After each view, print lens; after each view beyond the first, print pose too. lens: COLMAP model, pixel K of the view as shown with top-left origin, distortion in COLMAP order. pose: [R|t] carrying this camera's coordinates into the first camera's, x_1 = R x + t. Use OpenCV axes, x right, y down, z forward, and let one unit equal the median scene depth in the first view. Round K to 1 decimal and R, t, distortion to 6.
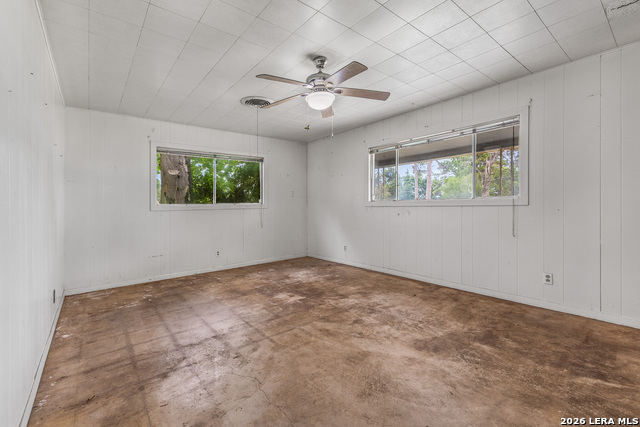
lens RADIAL K [[279.7, 0, 318.0], [0, 279.7, 213.5], [0, 0, 1]] dist [0.014091, -0.011283]
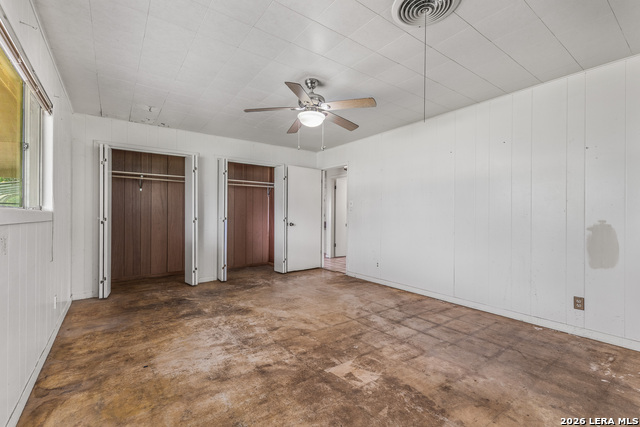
lens RADIAL K [[279.7, 0, 318.0], [0, 279.7, 213.5], [0, 0, 1]] dist [0.014091, -0.011283]
pose [[-0.998268, 0.018035, 0.055992, -0.083504], [0.019425, 0.999514, 0.024386, -0.059161], [-0.055525, 0.025431, -0.998133, 1.935739]]
